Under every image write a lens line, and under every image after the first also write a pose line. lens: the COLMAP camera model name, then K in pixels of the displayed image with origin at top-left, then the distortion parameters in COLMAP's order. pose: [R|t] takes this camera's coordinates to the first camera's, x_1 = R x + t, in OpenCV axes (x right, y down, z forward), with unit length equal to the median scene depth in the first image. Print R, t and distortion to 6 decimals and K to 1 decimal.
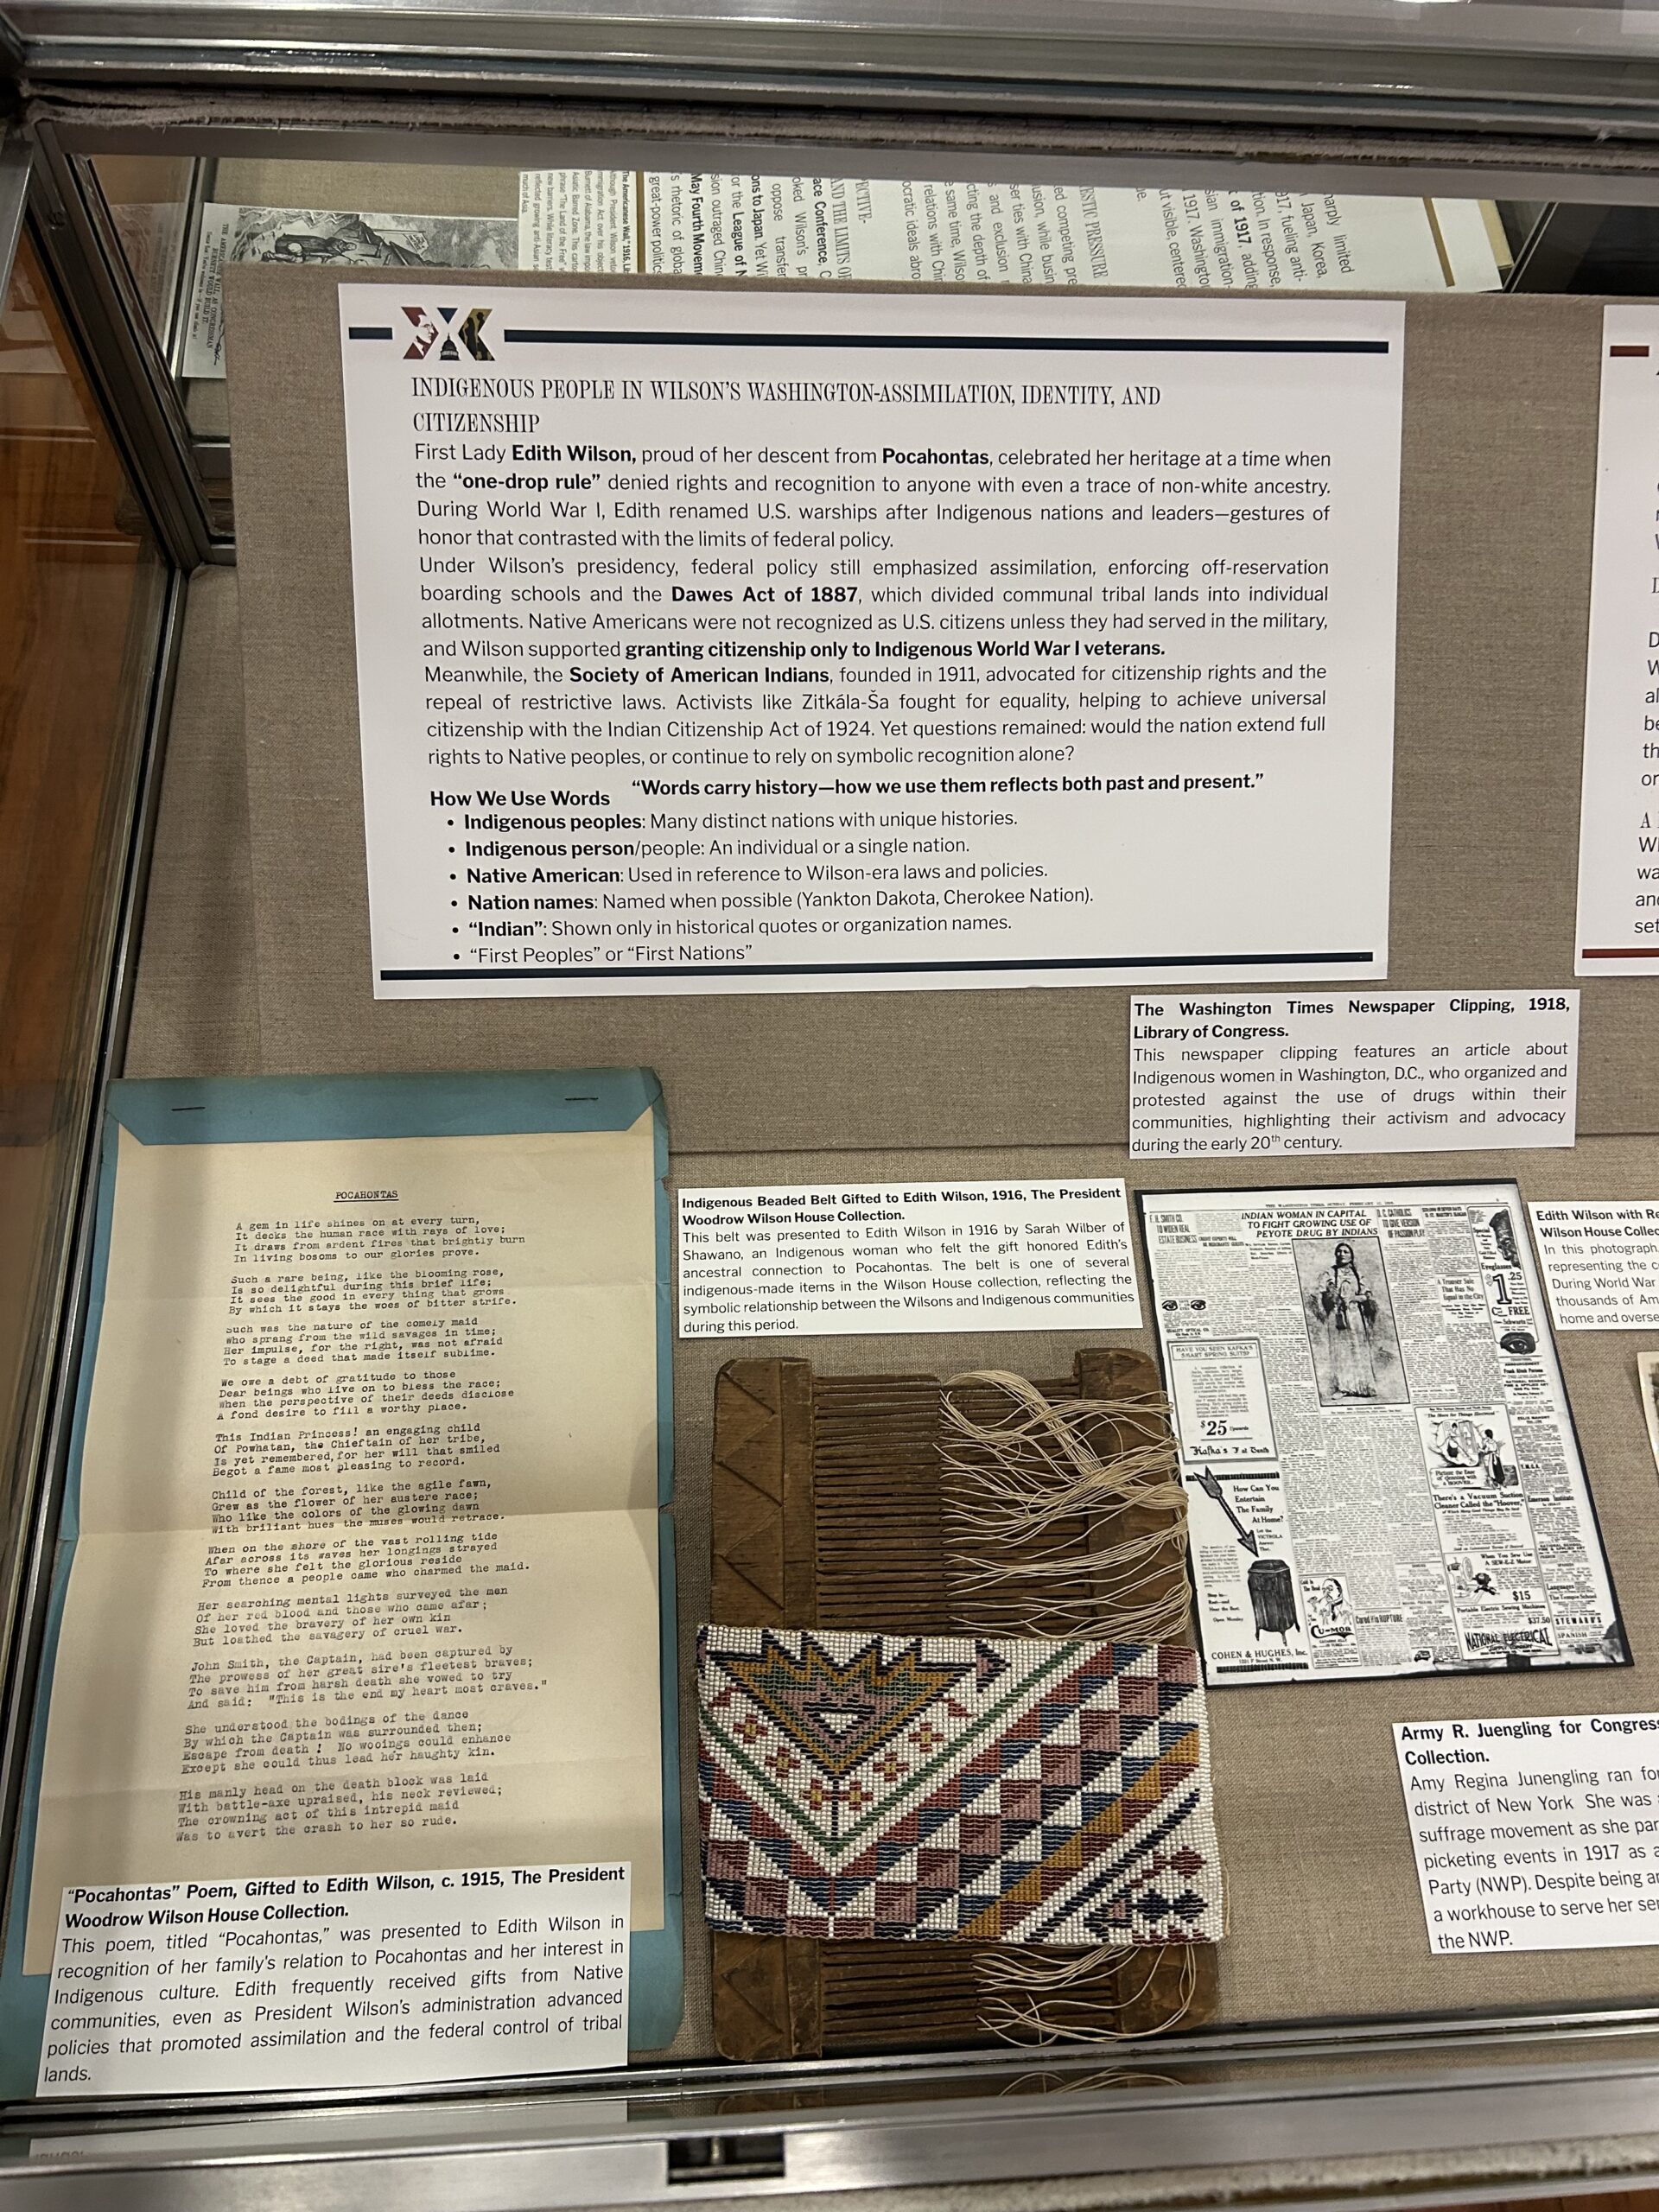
lens RADIAL K [[1721.2, 0, 831.6], [0, 1721.2, 1117.6], [0, 0, 1]] dist [0.027652, -0.045598]
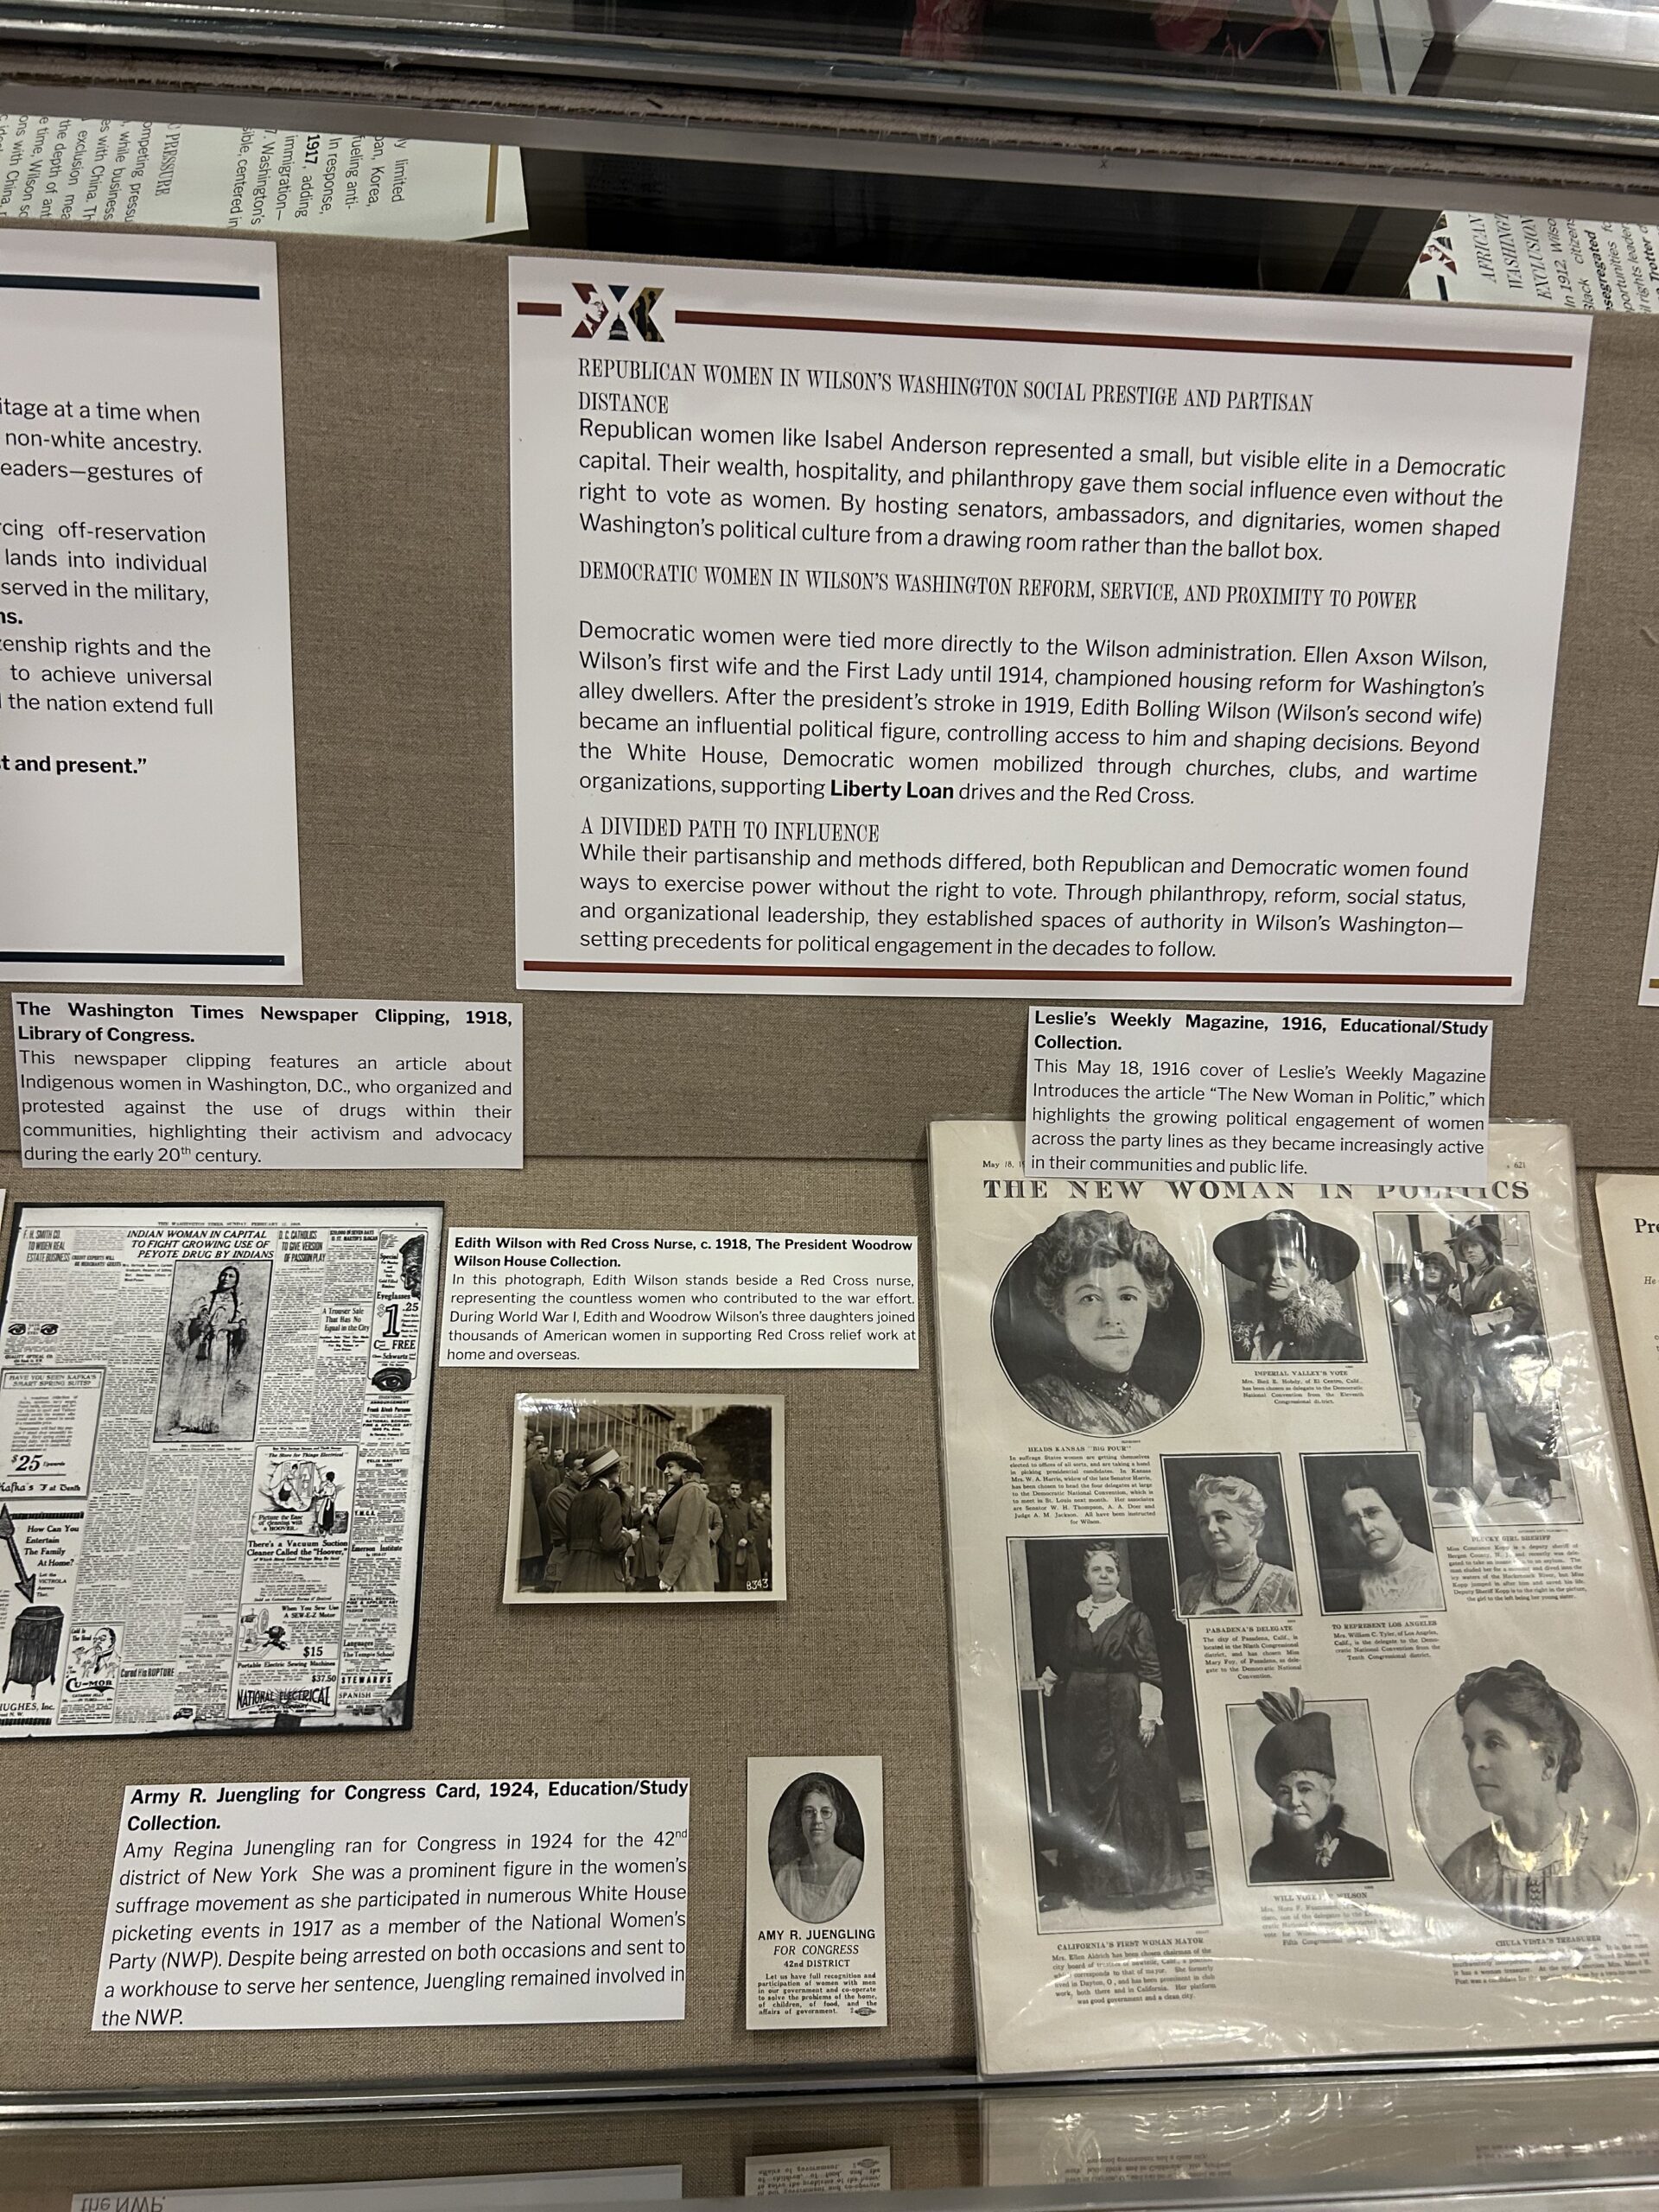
lens RADIAL K [[1721.2, 0, 825.2], [0, 1721.2, 1120.8], [0, 0, 1]] dist [0.027652, -0.045598]
pose [[0.999233, 0.036277, 0.014715, 0.616945], [-0.037036, 0.997794, 0.055096, -0.071630], [-0.012684, -0.055598, 0.998373, 0.063430]]
